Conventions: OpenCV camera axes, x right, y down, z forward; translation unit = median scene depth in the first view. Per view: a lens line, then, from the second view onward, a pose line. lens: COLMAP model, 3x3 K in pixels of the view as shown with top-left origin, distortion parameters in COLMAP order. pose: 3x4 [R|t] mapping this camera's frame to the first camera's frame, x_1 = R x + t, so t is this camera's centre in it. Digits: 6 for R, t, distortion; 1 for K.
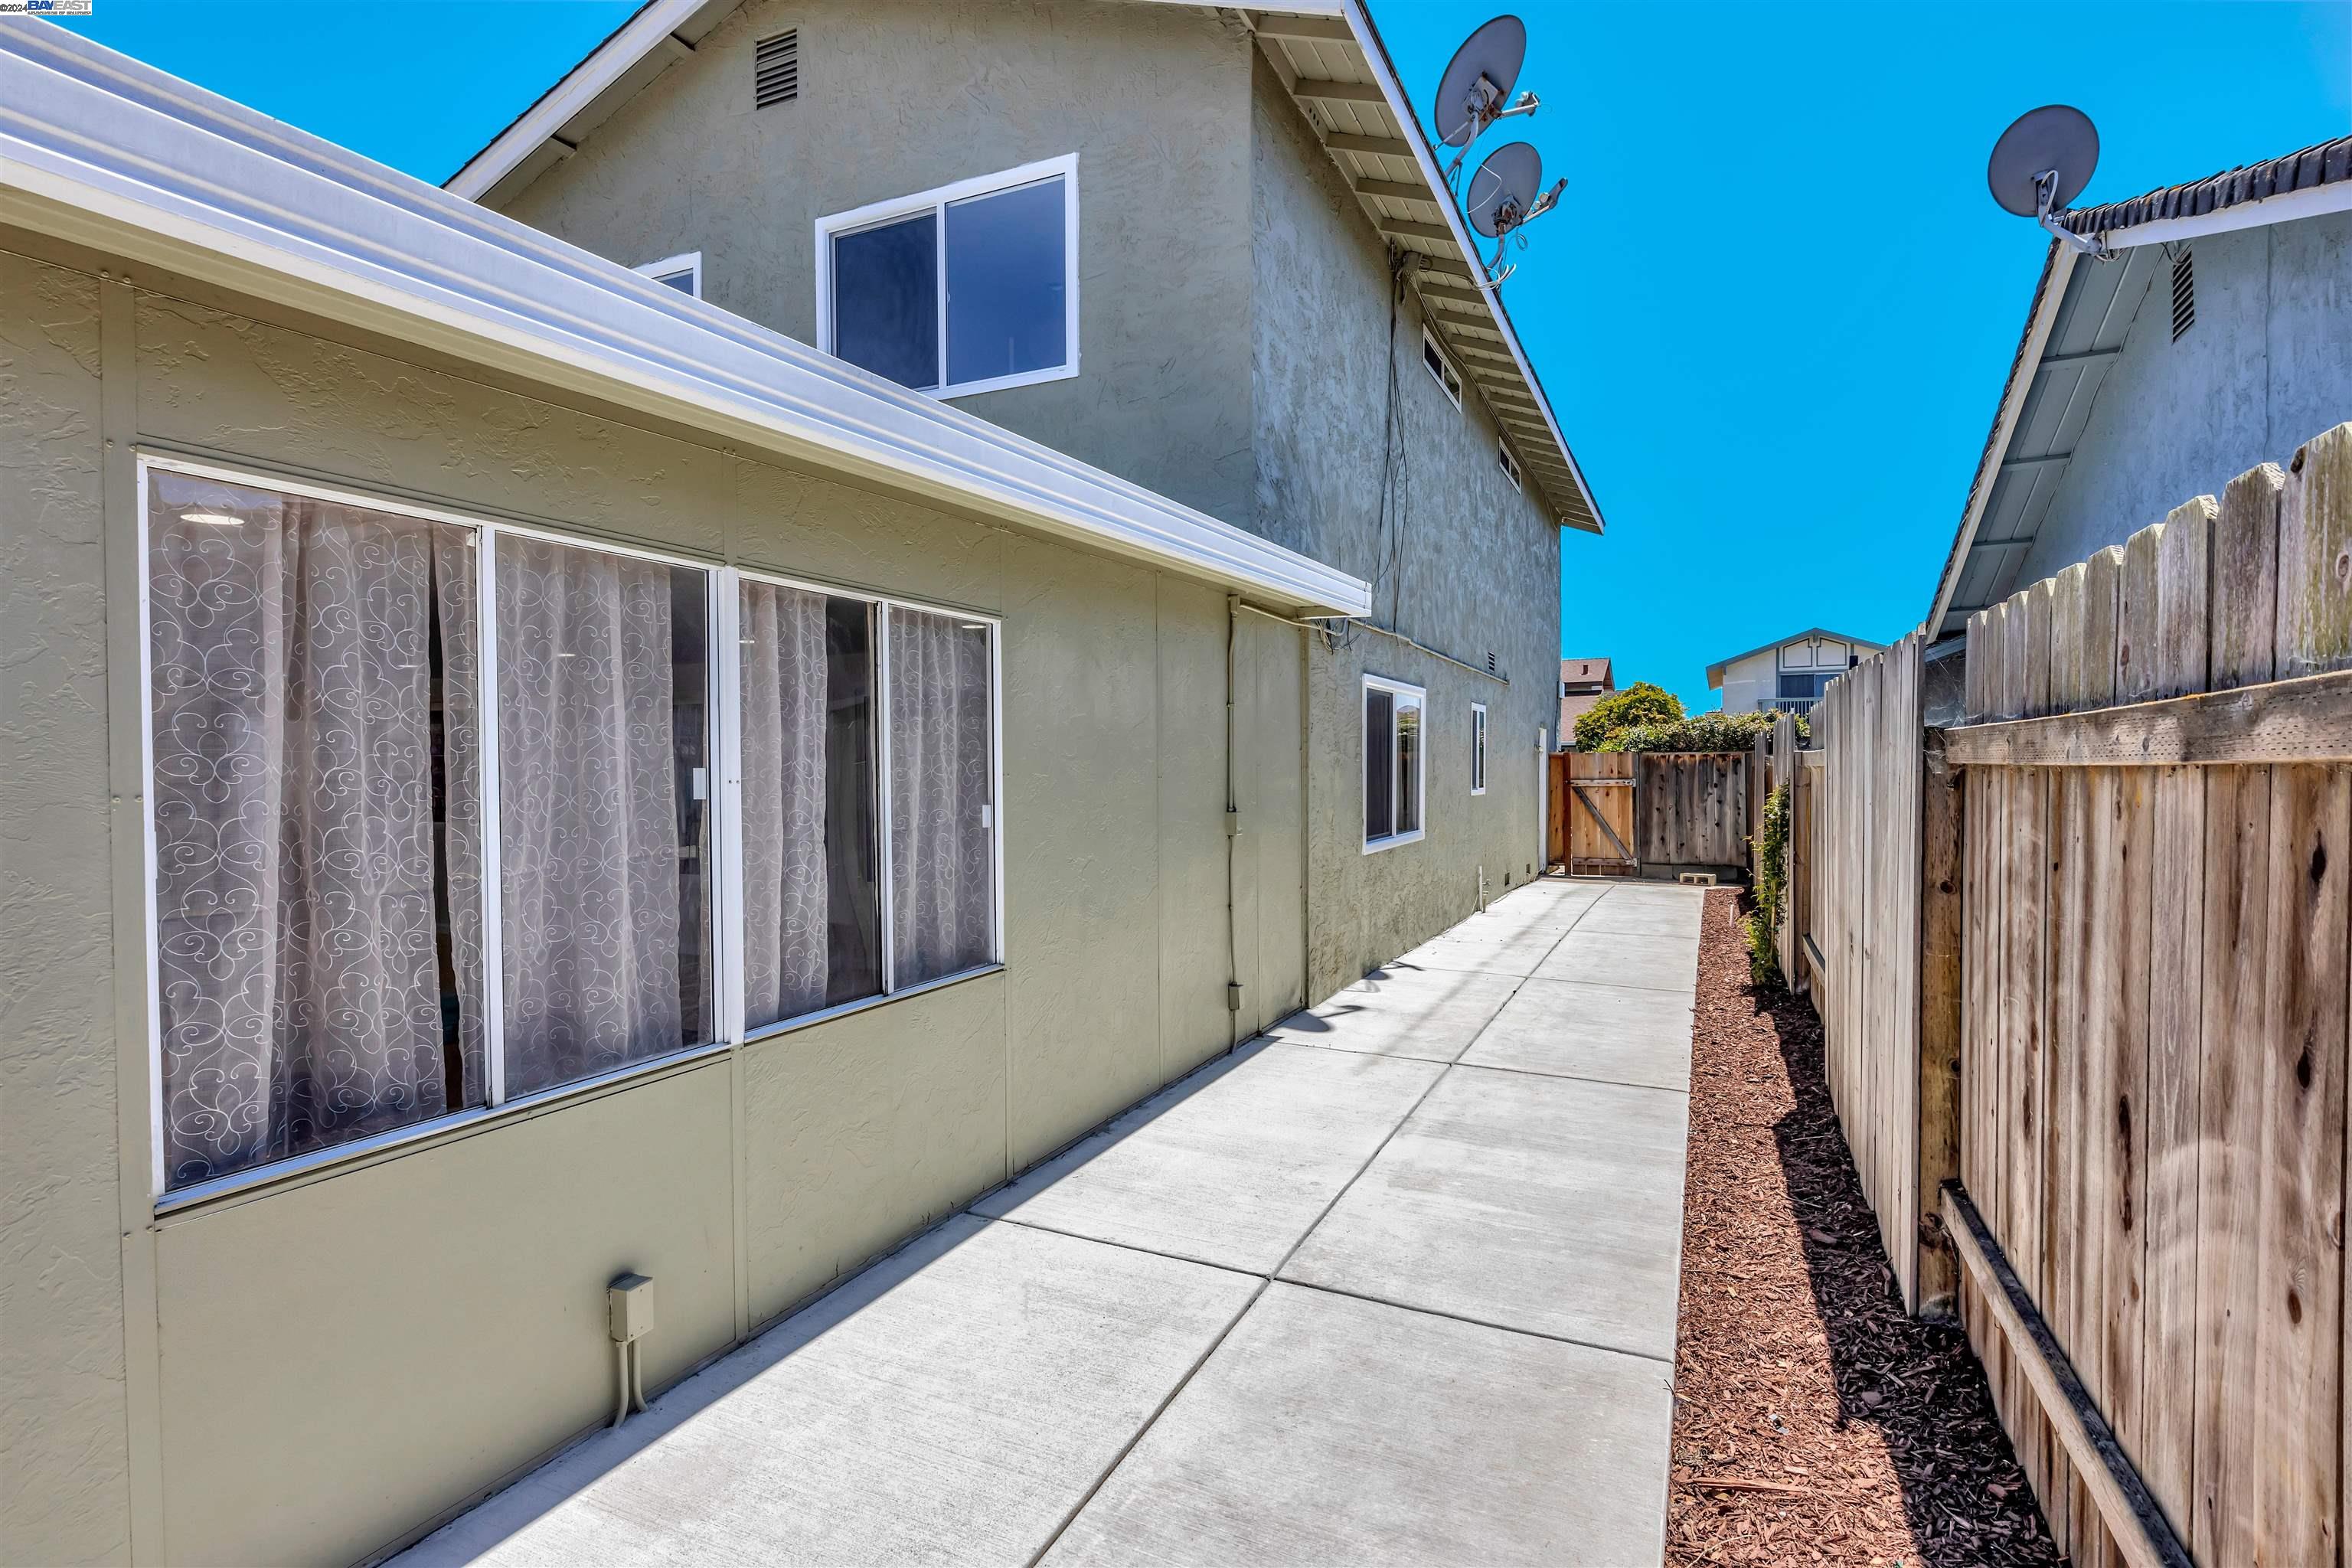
lens RADIAL K [[1165.8, 0, 1176.0], [0, 1165.8, 784.0], [0, 0, 1]] dist [-0.003114, 0.000169]
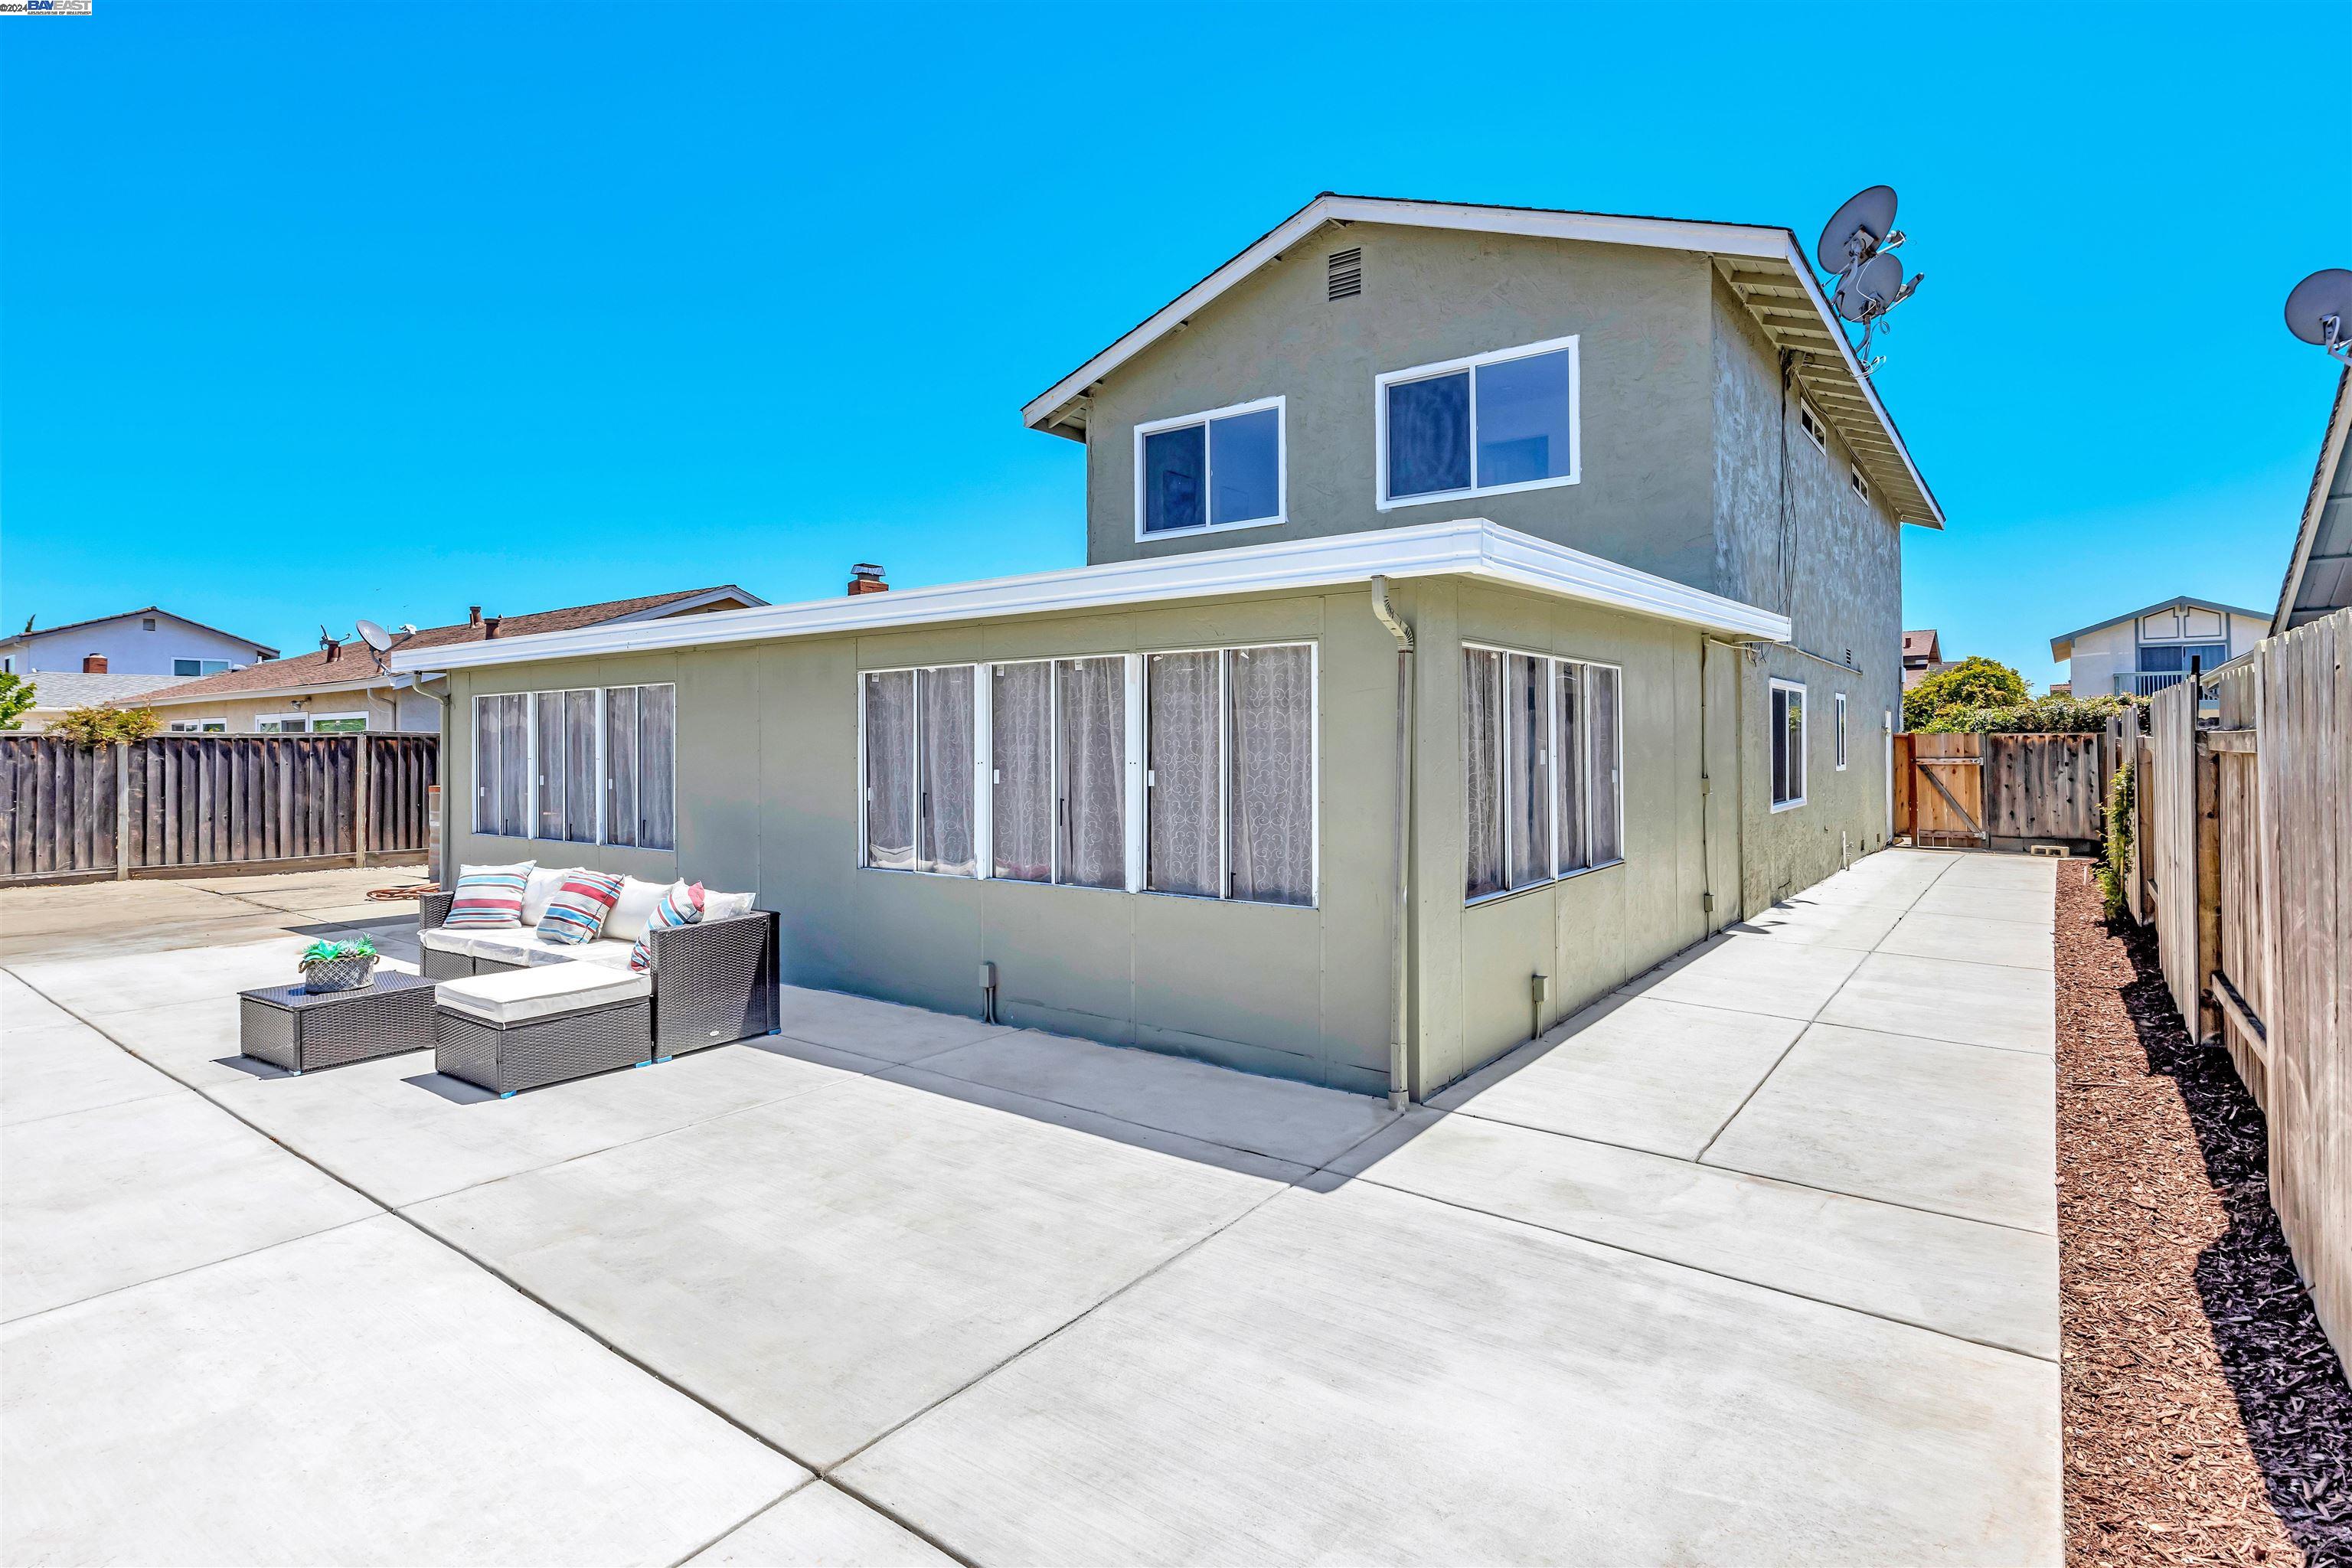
lens RADIAL K [[1226.3, 0, 1177.3], [0, 1226.3, 713.1], [0, 0, 1]] dist [0.004503, -0.001124]
pose [[0.981891, -0.002029, -0.189438, -0.226966], [-0.005281, 0.999261, -0.038076, 0.002860], [0.189375, 0.038387, 0.981154, -0.479690]]
